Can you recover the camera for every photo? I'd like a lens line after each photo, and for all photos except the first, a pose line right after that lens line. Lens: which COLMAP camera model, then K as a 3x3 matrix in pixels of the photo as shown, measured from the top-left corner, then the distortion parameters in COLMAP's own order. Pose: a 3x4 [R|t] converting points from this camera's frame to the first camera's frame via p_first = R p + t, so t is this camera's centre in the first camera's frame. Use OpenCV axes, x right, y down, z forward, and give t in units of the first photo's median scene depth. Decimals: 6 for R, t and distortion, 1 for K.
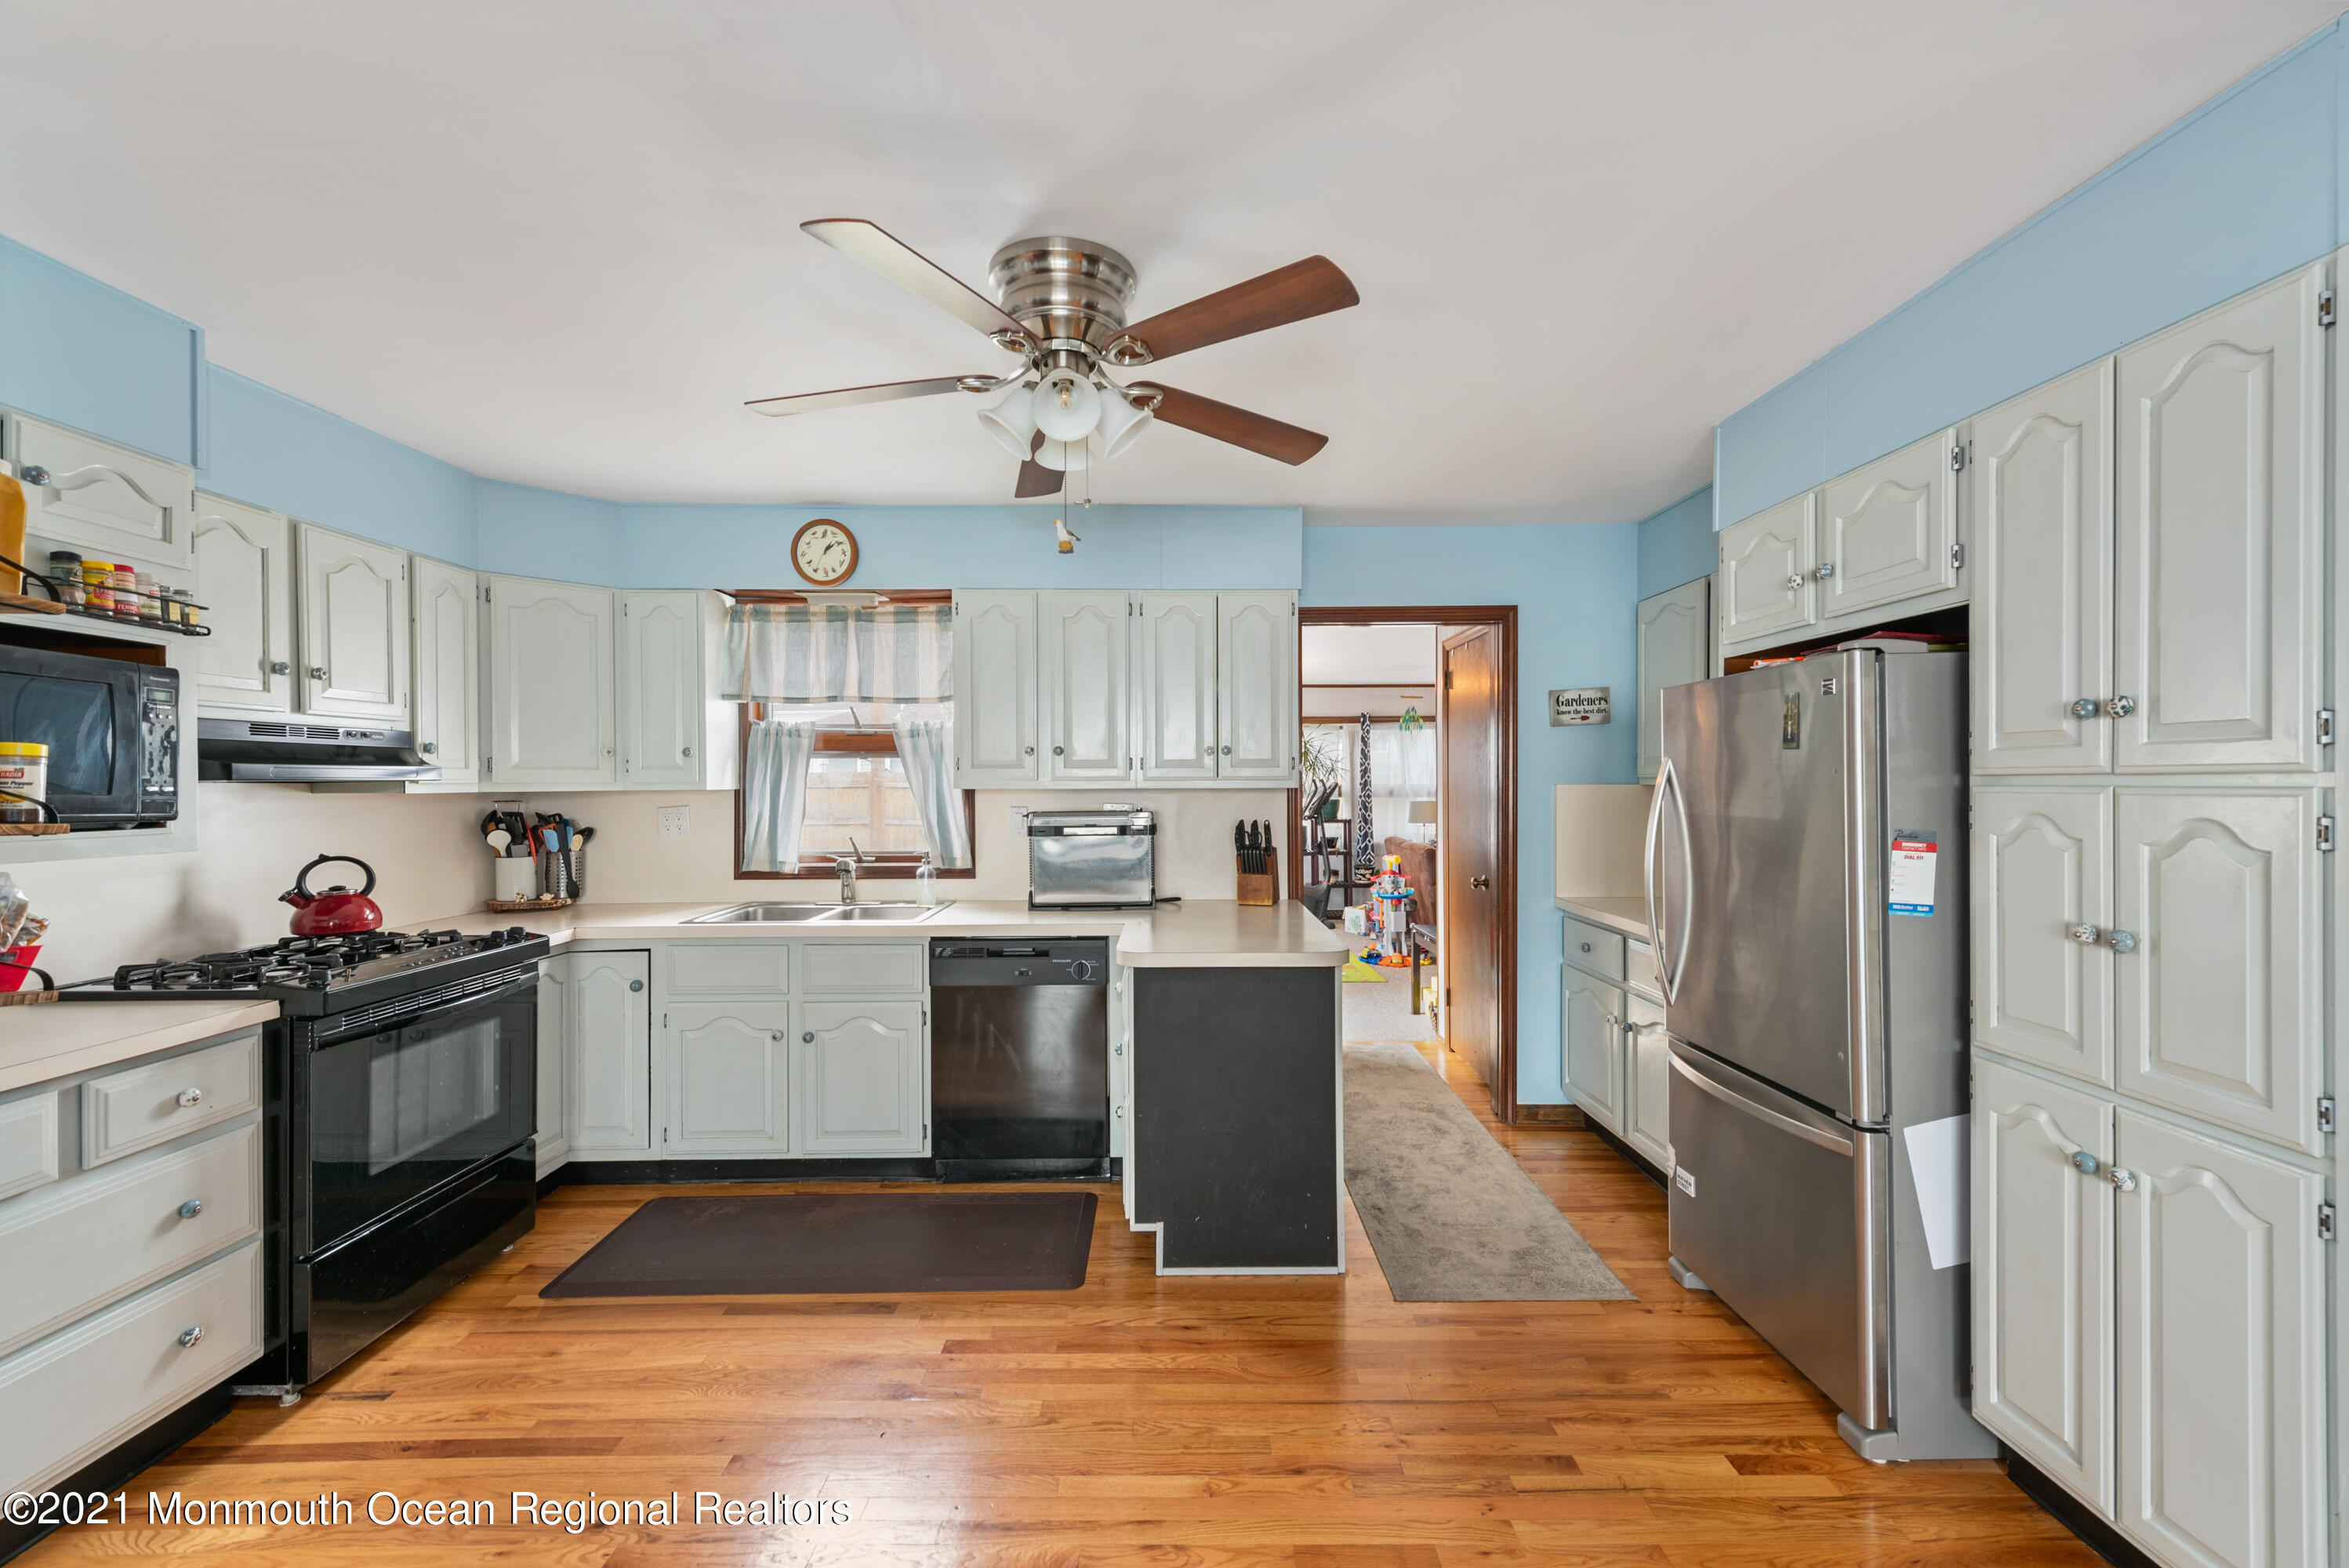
lens RADIAL K [[935.7, 0, 1174.5], [0, 935.7, 784.0], [0, 0, 1]] dist [0.015017, -0.005688]
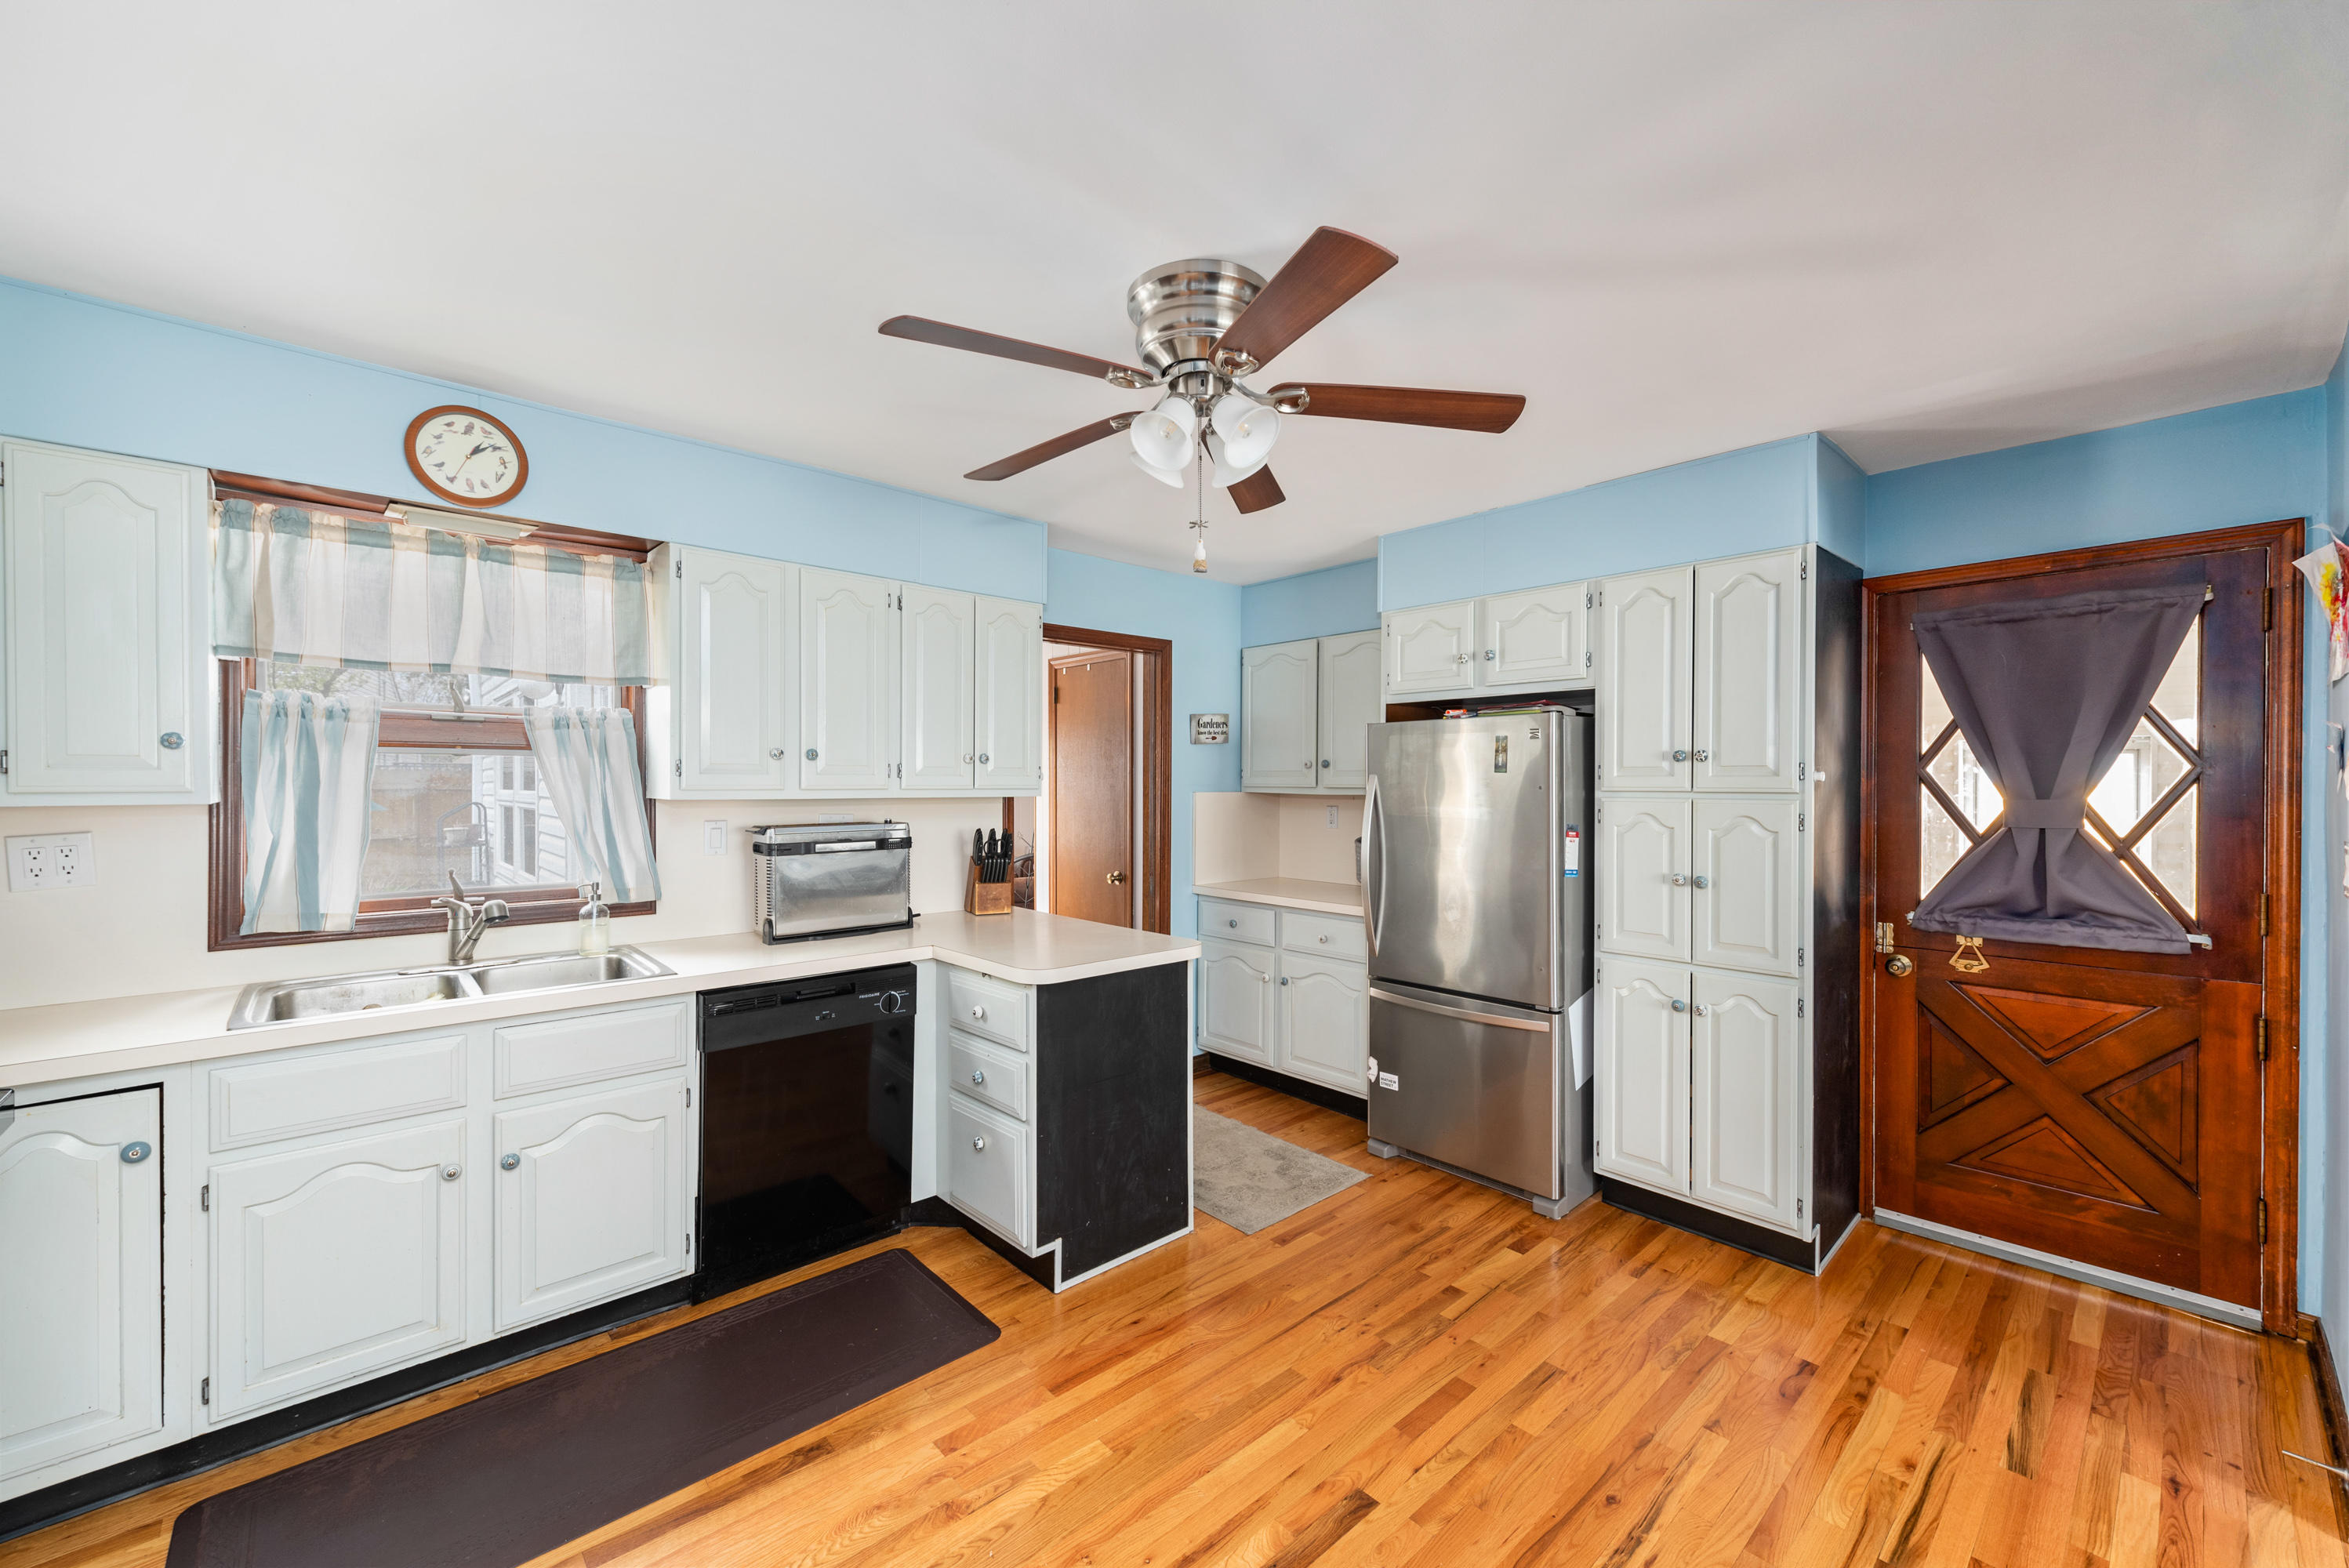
lens RADIAL K [[913.5, 0, 1174.9], [0, 913.5, 785.6], [0, 0, 1]] dist [0.015781, -0.005478]
pose [[0.744891, 0.003822, 0.667176, -0.504362], [-0.004734, 0.999989, -0.000443, -0.009115], [-0.667170, -0.002829, 0.744900, 0.177089]]
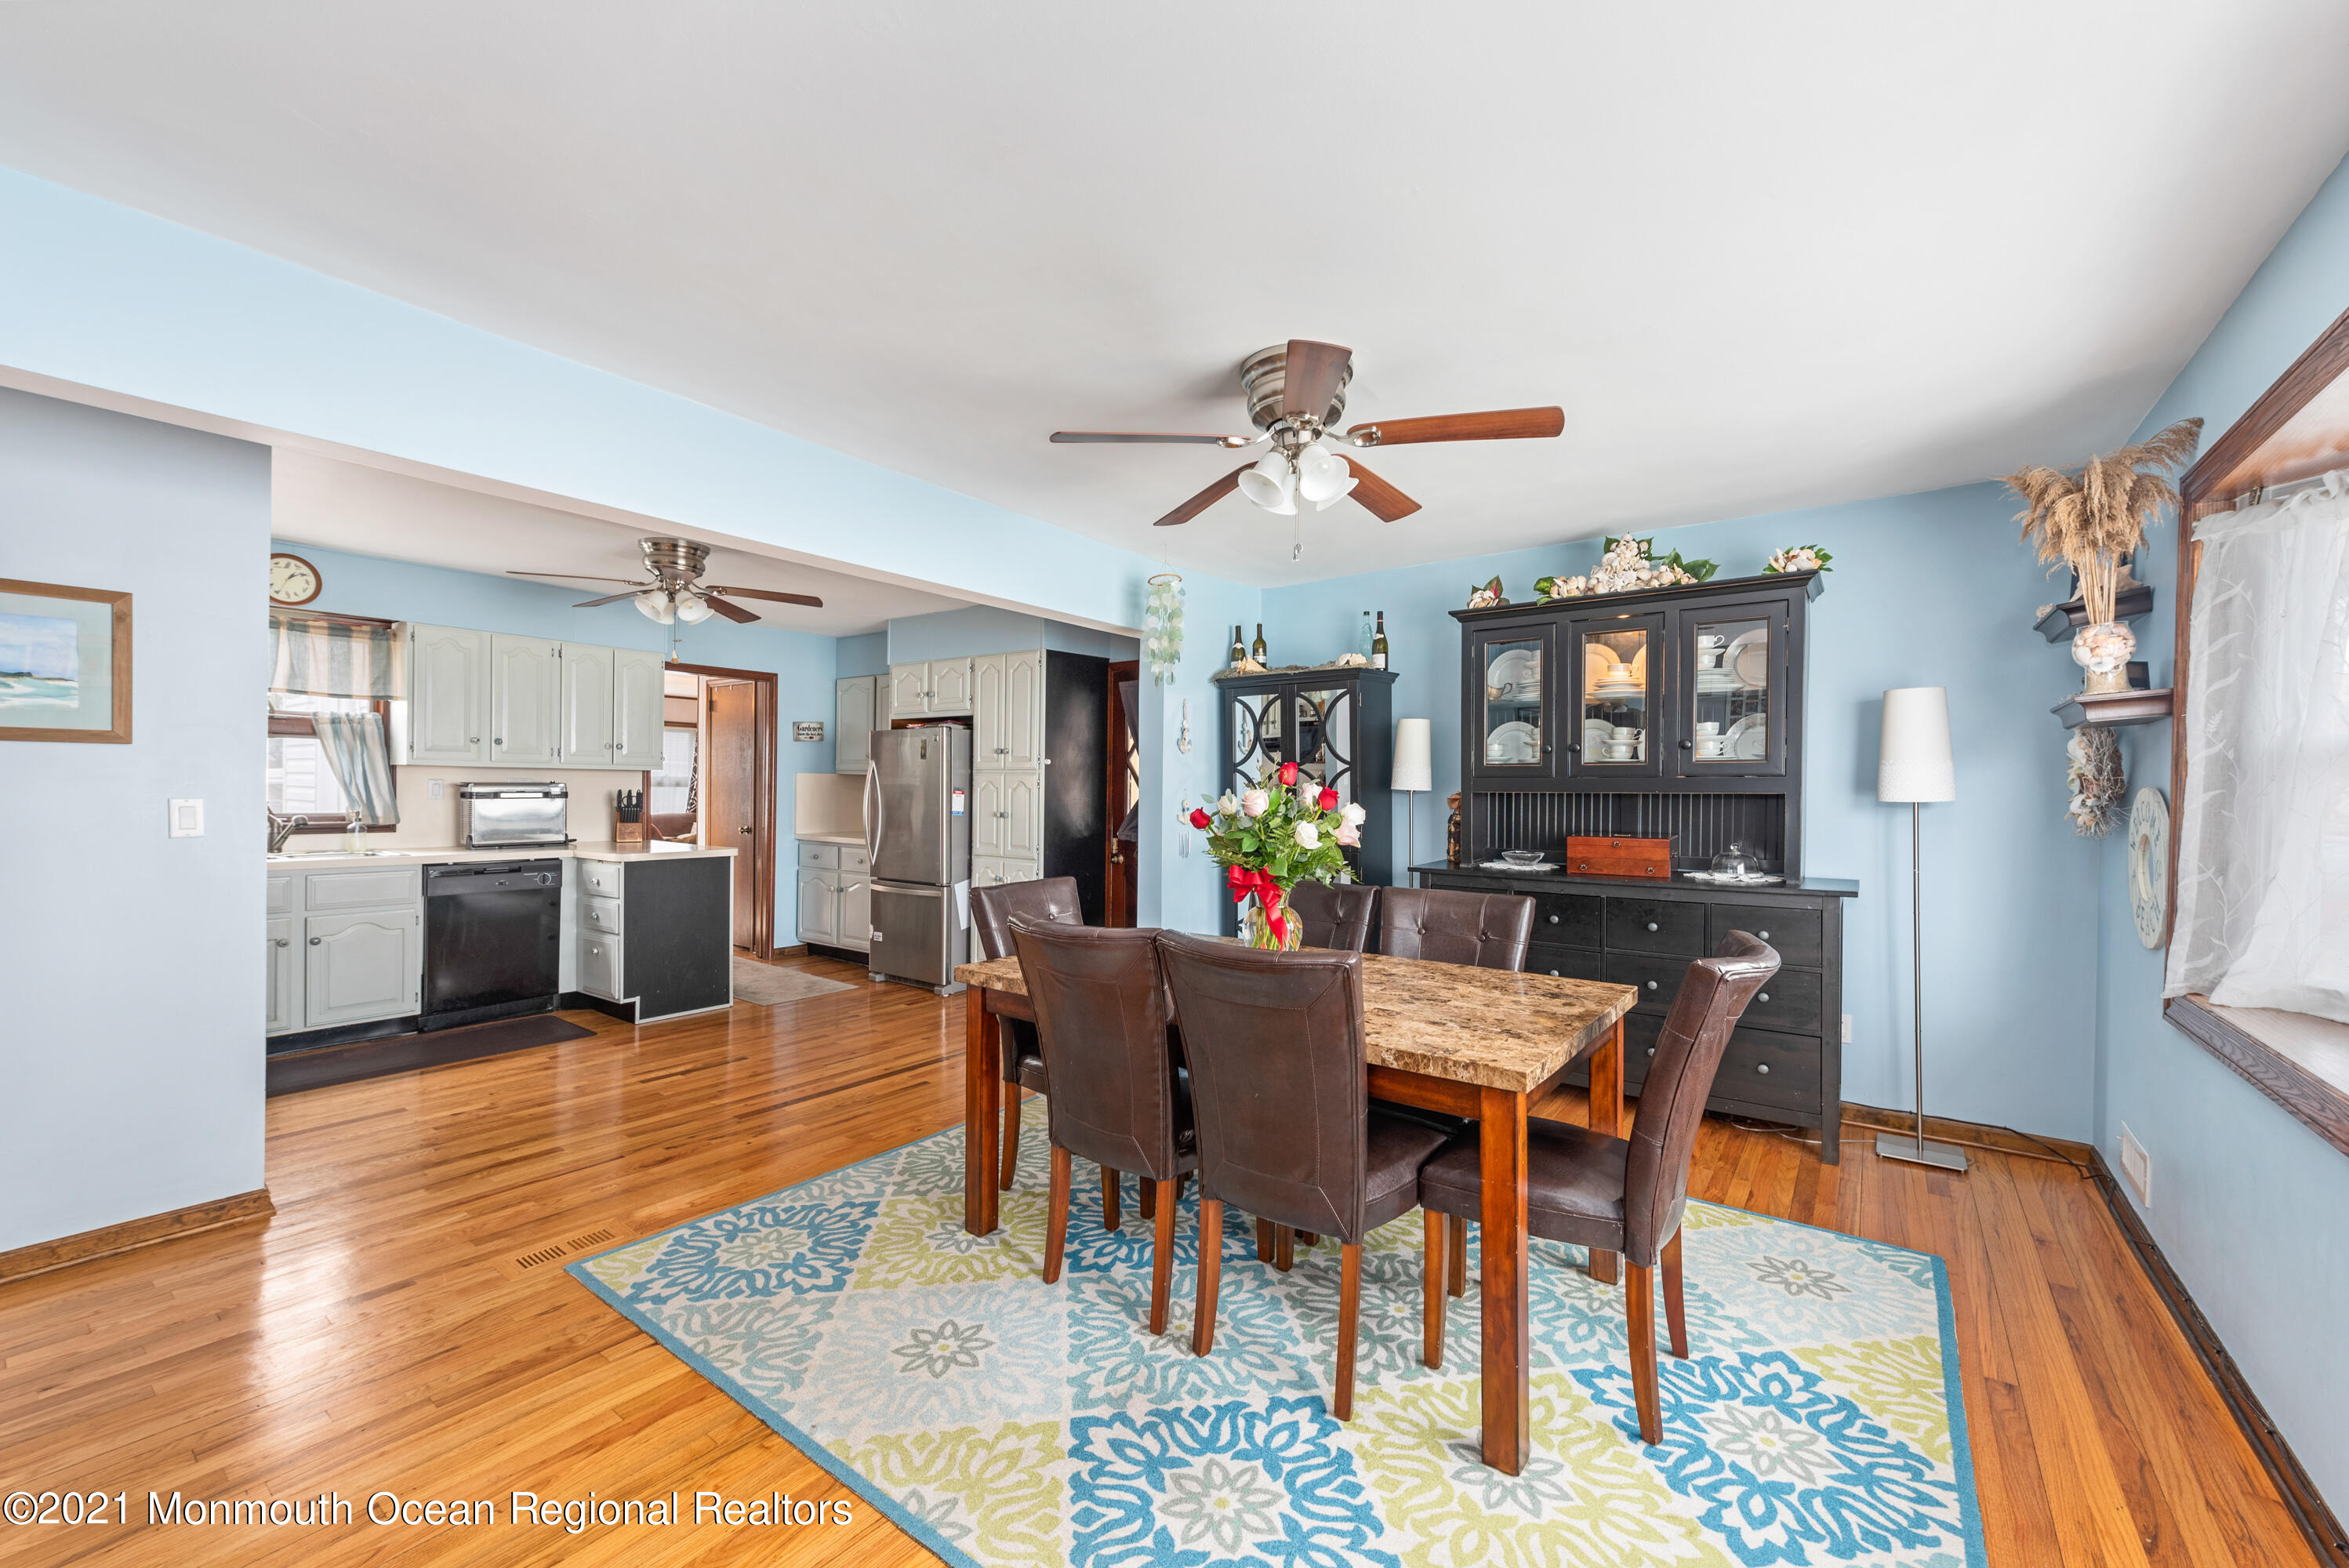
lens RADIAL K [[921.3, 0, 1175.3], [0, 921.3, 792.0], [0, 0, 1]] dist [0.011172, -0.004907]
pose [[0.597019, 0.007305, 0.802194, -0.768536], [-0.014046, 0.999900, 0.001348, 0.032500], [-0.802104, -0.012073, 0.597062, -0.868322]]
